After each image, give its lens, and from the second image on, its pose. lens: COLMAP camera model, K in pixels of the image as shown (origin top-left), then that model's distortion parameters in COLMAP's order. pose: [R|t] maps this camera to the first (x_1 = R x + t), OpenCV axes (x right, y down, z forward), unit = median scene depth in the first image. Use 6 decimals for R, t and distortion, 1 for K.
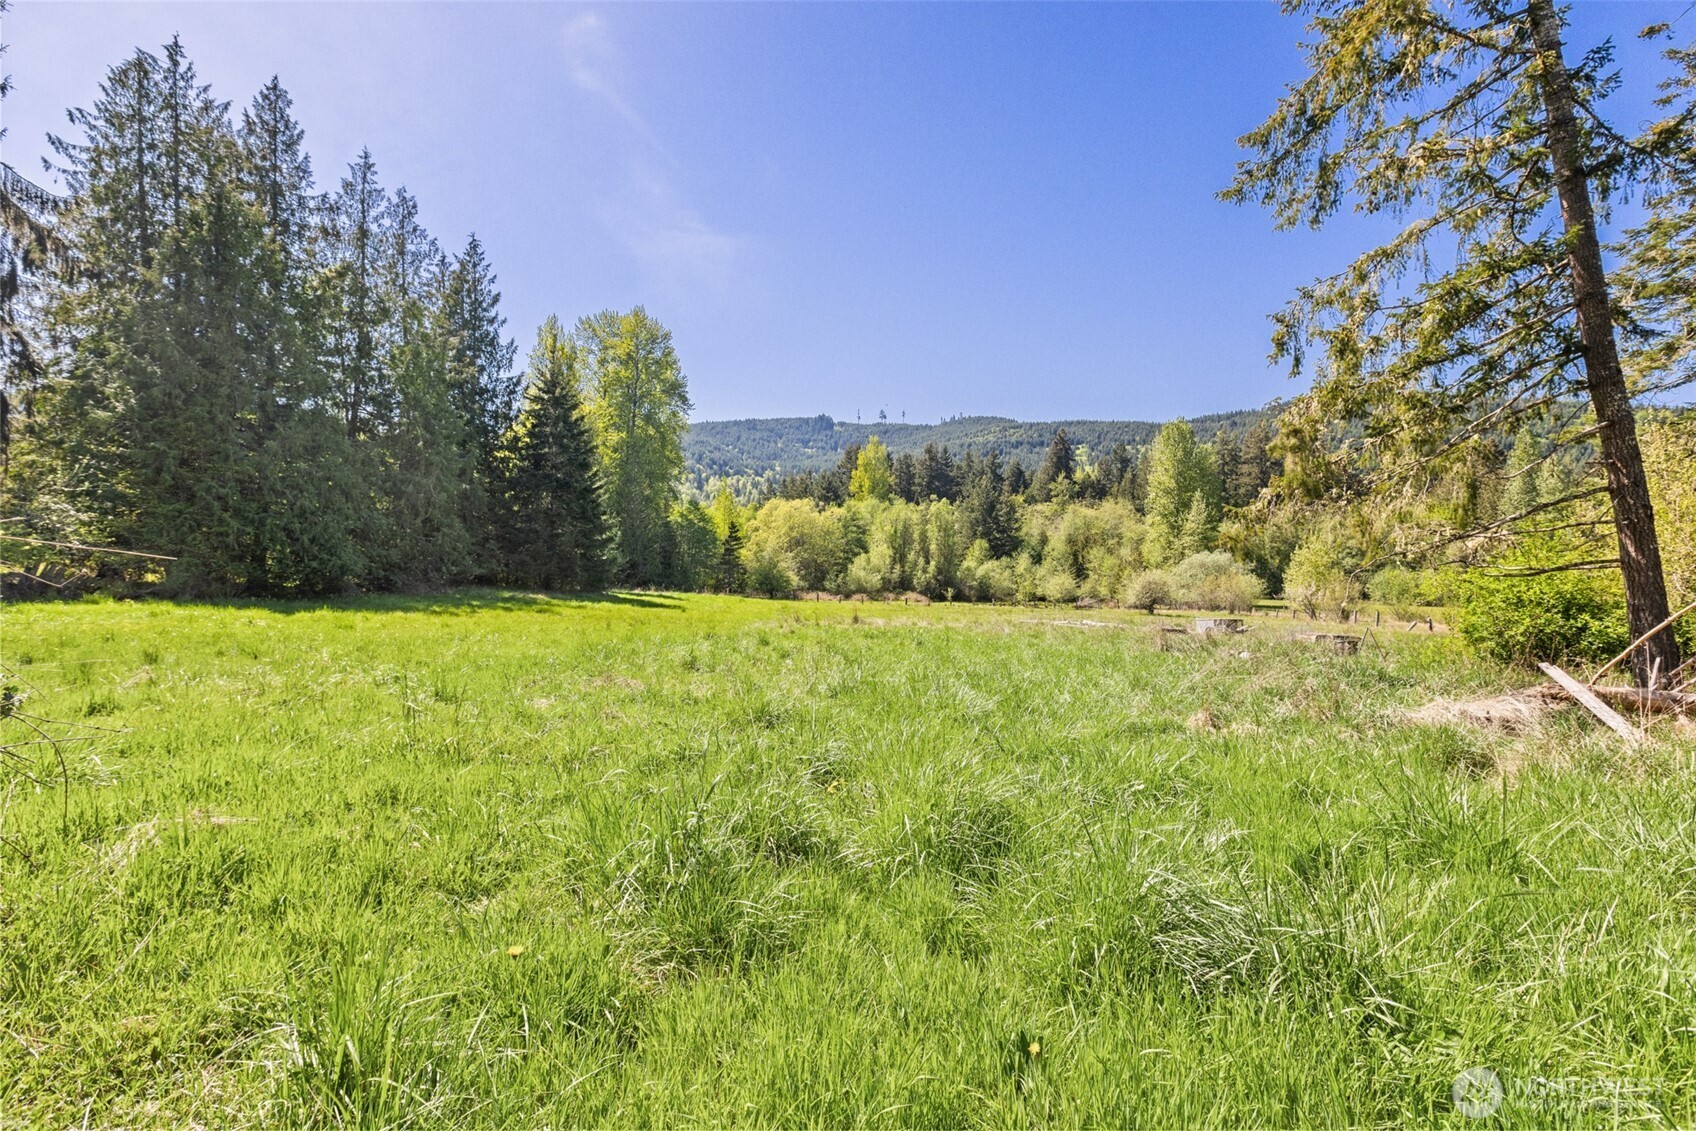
lens RADIAL K [[760.6, 0, 842.1], [0, 760.6, 560.2], [0, 0, 1]] dist [0.002443, 0.000417]
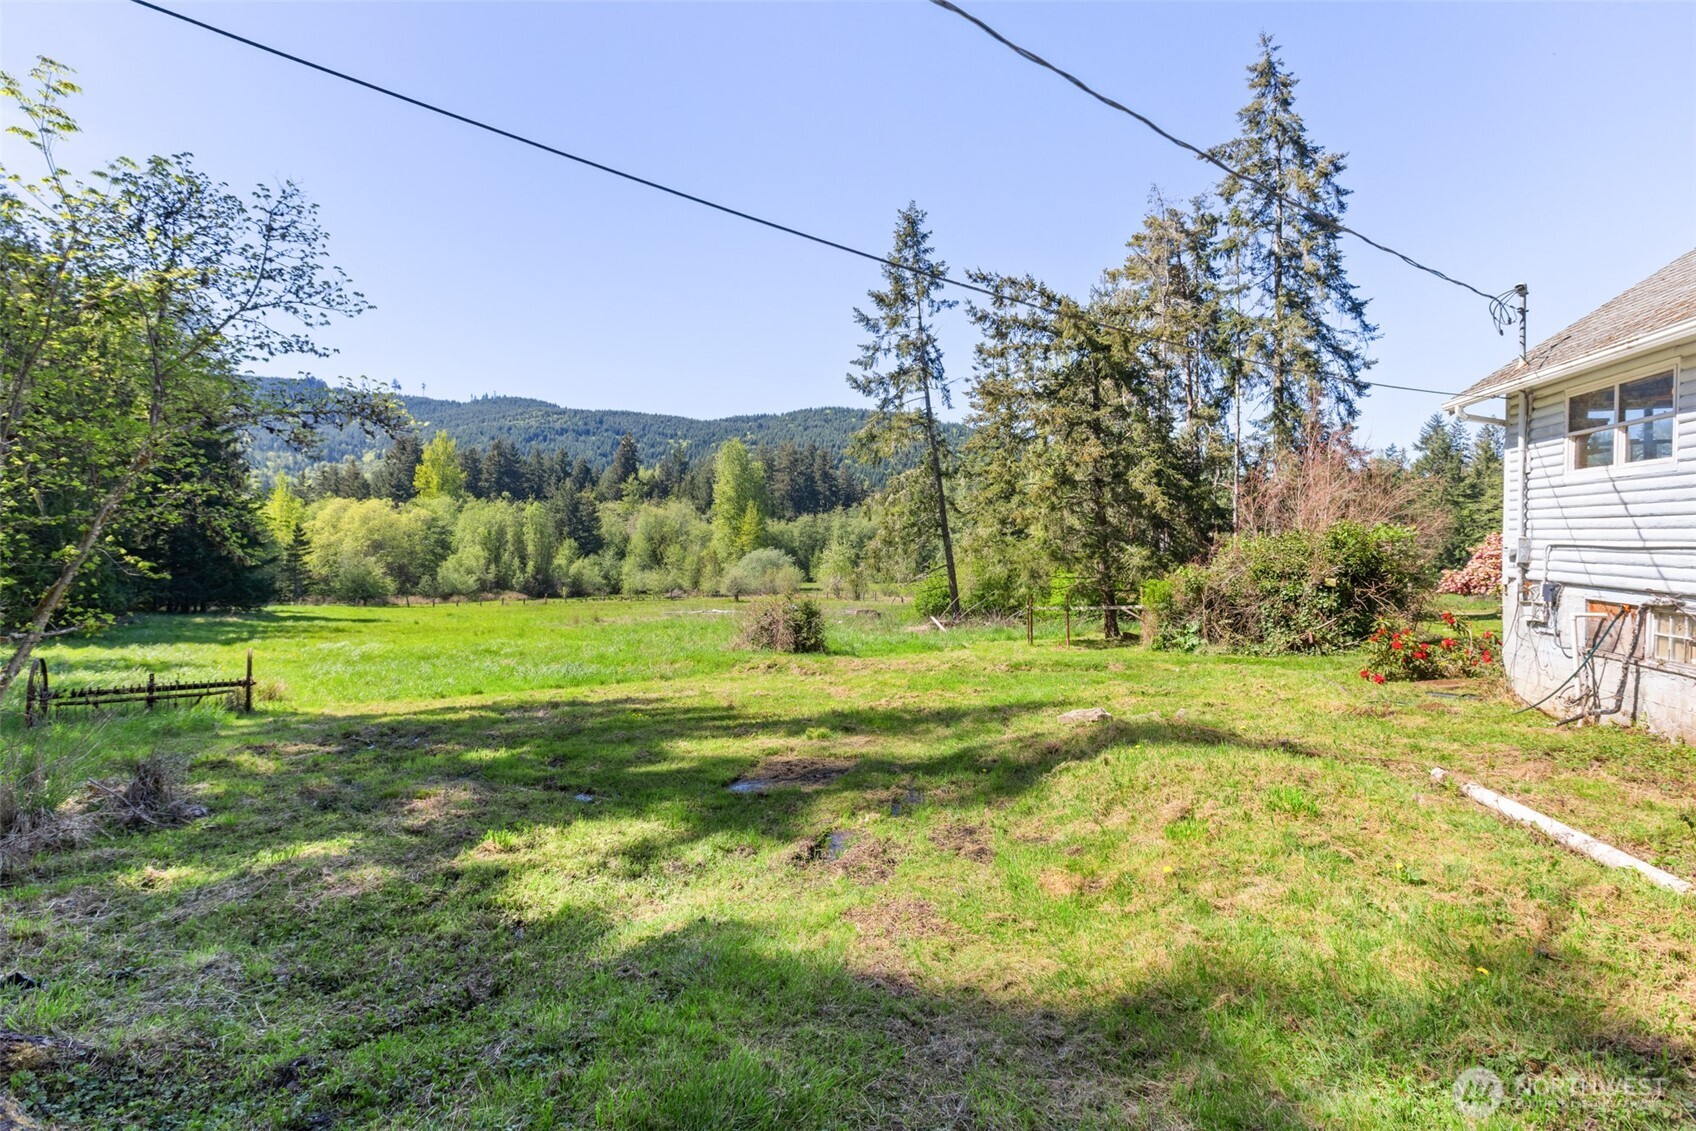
lens RADIAL K [[760.6, 0, 853.3], [0, 760.6, 561.7], [0, 0, 1]] dist [0.002443, 0.000417]
pose [[0.826747, -0.027545, 0.561899, -0.093979], [0.017180, 0.999571, 0.023723, -0.014122], [-0.562311, -0.009959, 0.826866, -0.121072]]
